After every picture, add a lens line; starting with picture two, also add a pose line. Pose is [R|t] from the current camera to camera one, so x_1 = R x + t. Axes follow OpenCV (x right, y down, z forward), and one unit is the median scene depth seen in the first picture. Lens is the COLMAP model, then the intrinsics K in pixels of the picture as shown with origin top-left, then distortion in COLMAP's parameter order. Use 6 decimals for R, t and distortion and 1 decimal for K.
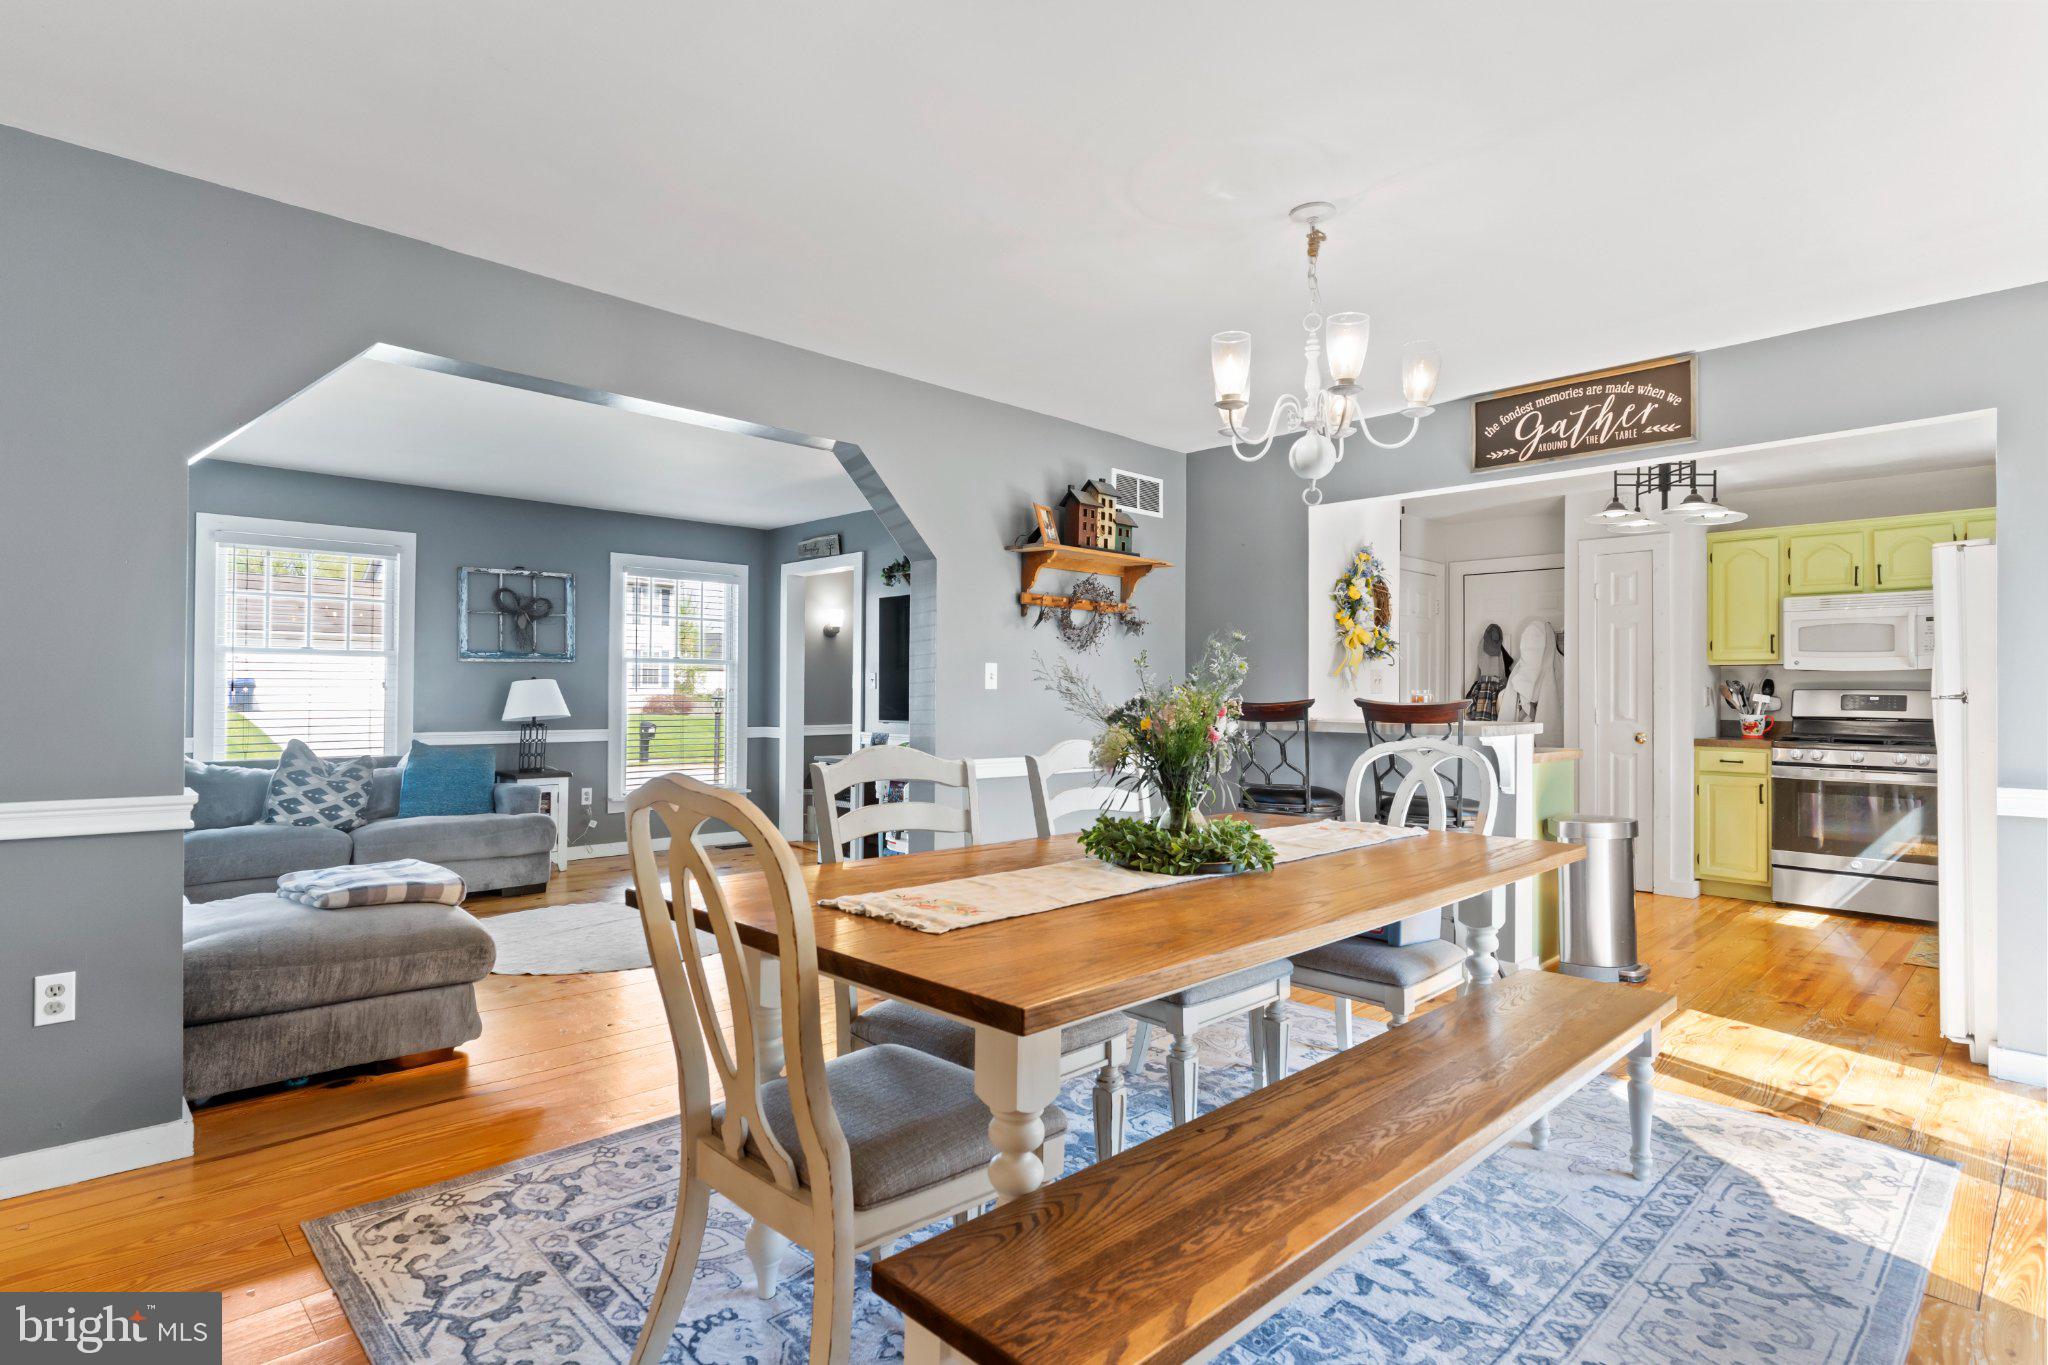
lens RADIAL K [[1037.8, 0, 1008.2], [0, 1037.8, 672.0], [0, 0, 1]] dist [-0.014323, 0.000406]
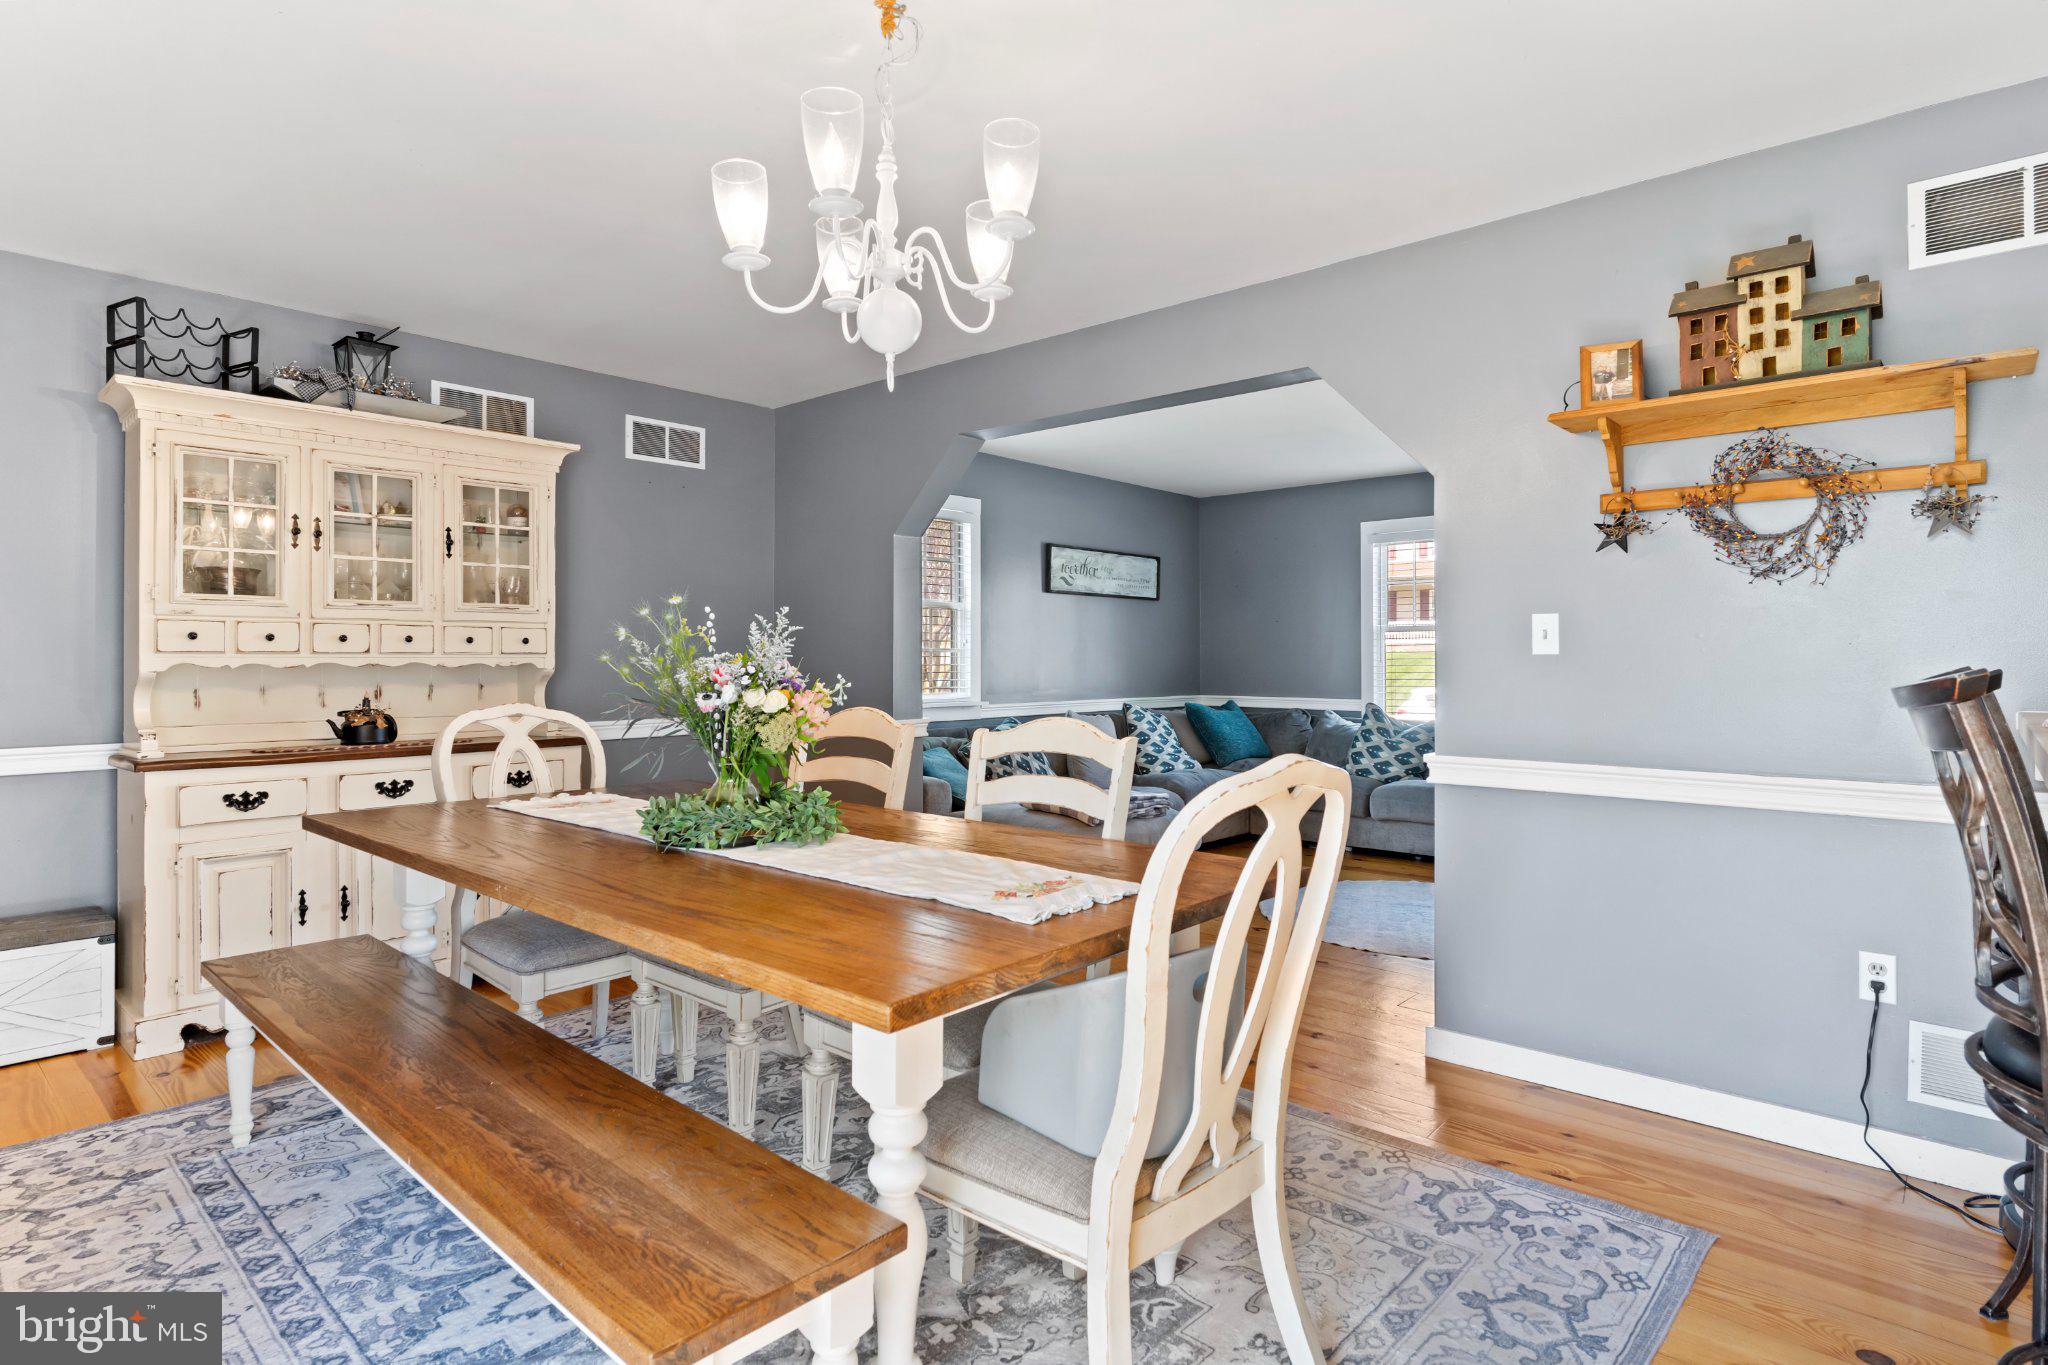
lens RADIAL K [[1037.8, 0, 1025.2], [0, 1037.8, 667.5], [0, 0, 1]] dist [-0.014323, 0.000406]
pose [[0.089193, -0.001553, -0.996013, 1.074866], [0.025759, 0.999668, 0.000748, 0.027563], [0.995681, -0.025723, 0.089204, 1.113600]]
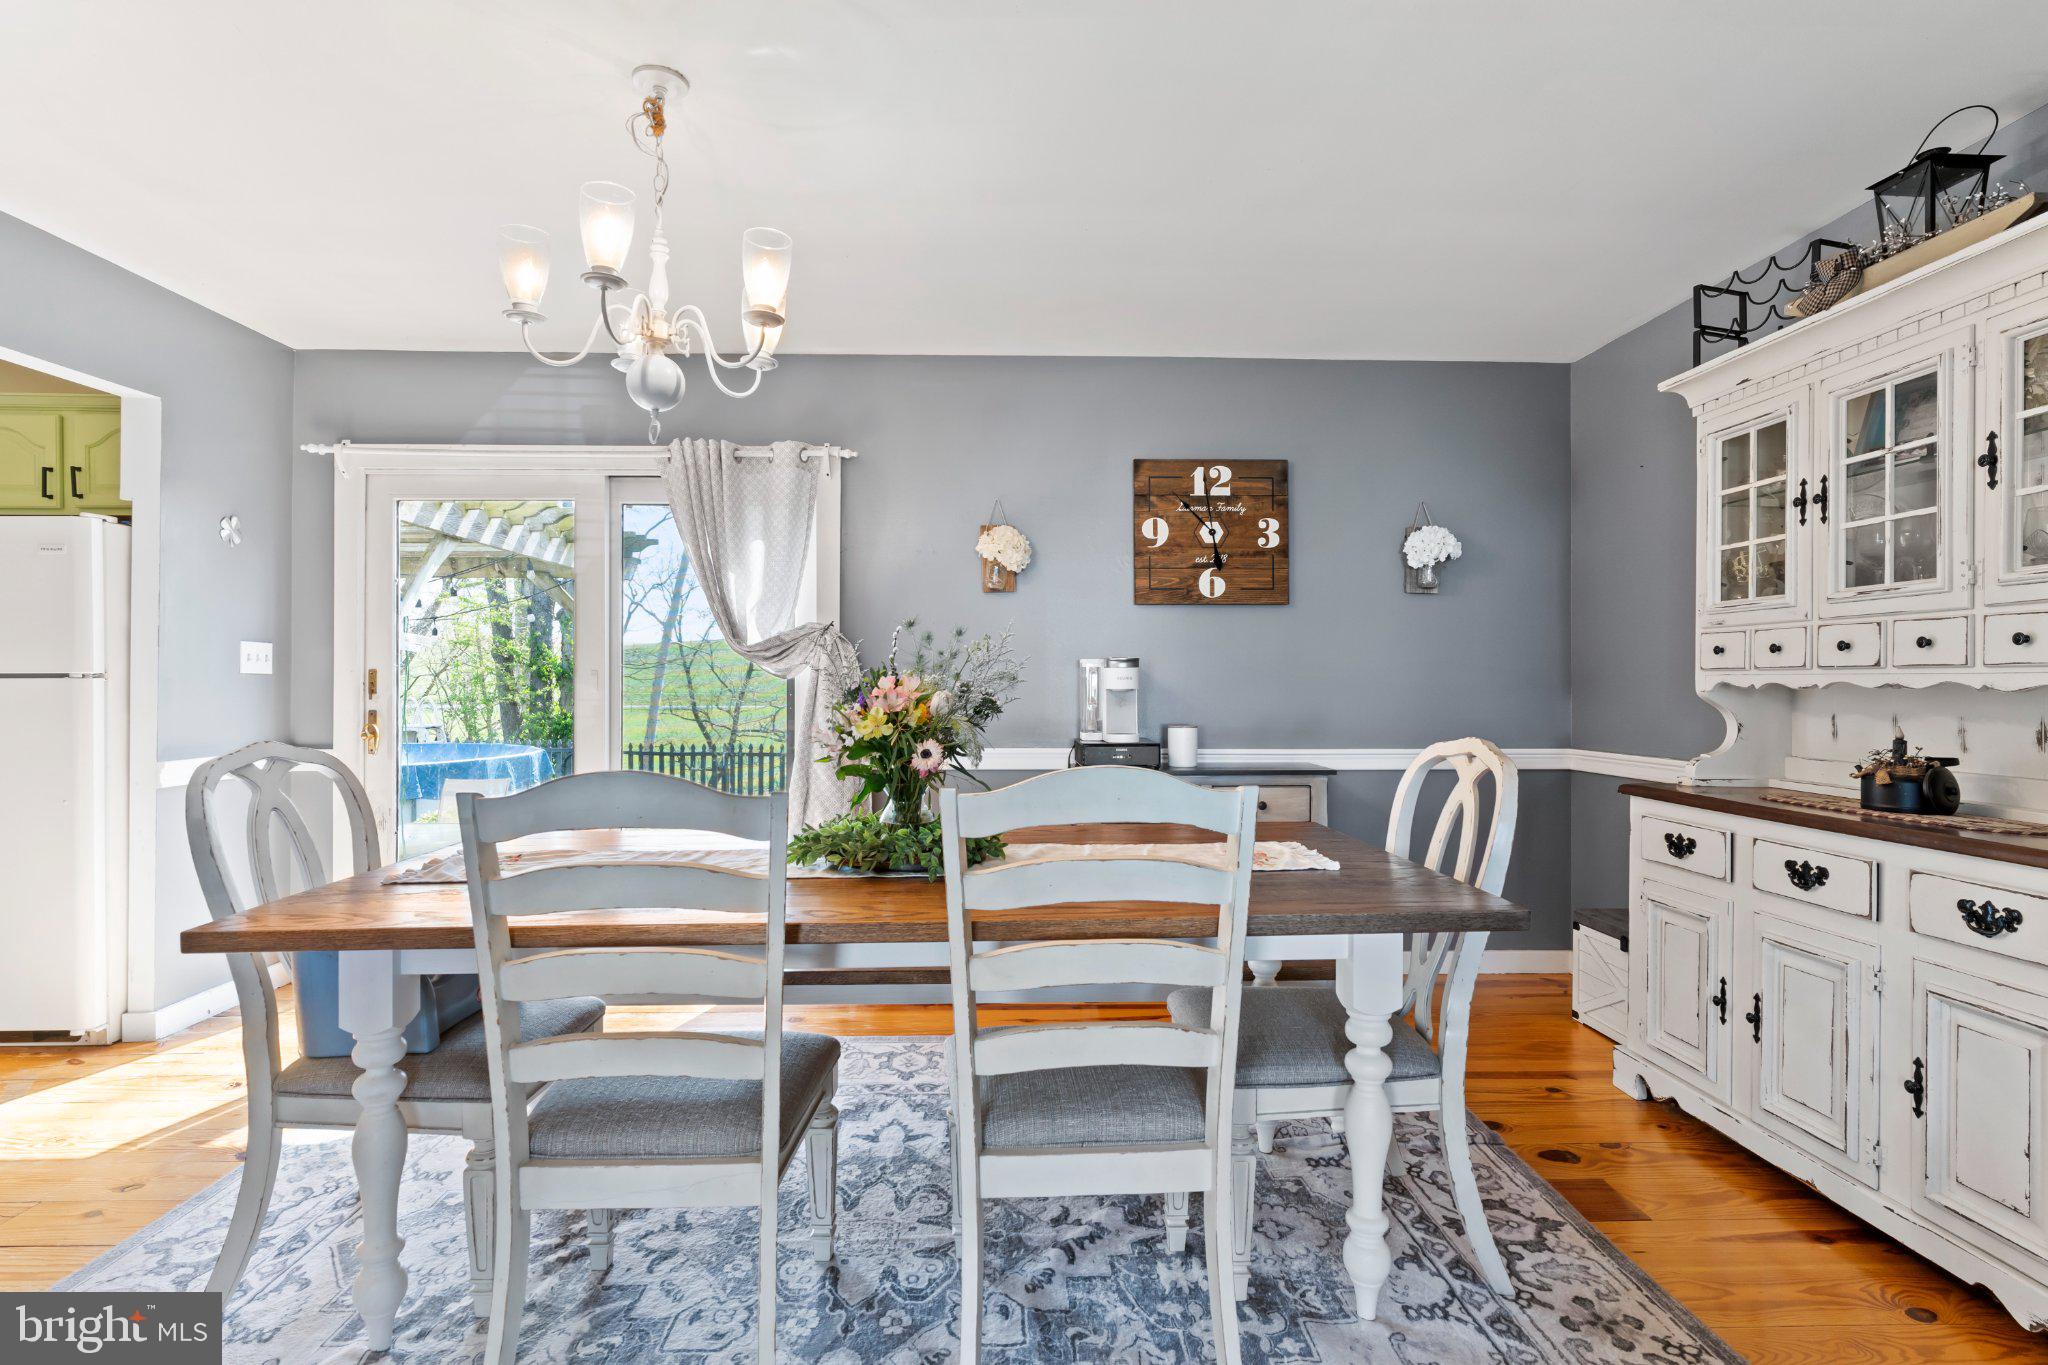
lens RADIAL K [[1037.8, 0, 1010.9], [0, 1037.8, 677.8], [0, 0, 1]] dist [-0.014323, 0.000406]
pose [[-0.742139, -0.010223, 0.670168, -0.487861], [-0.025180, 0.999603, -0.012635, 0.025119], [-0.669773, -0.026252, -0.742101, 1.523044]]
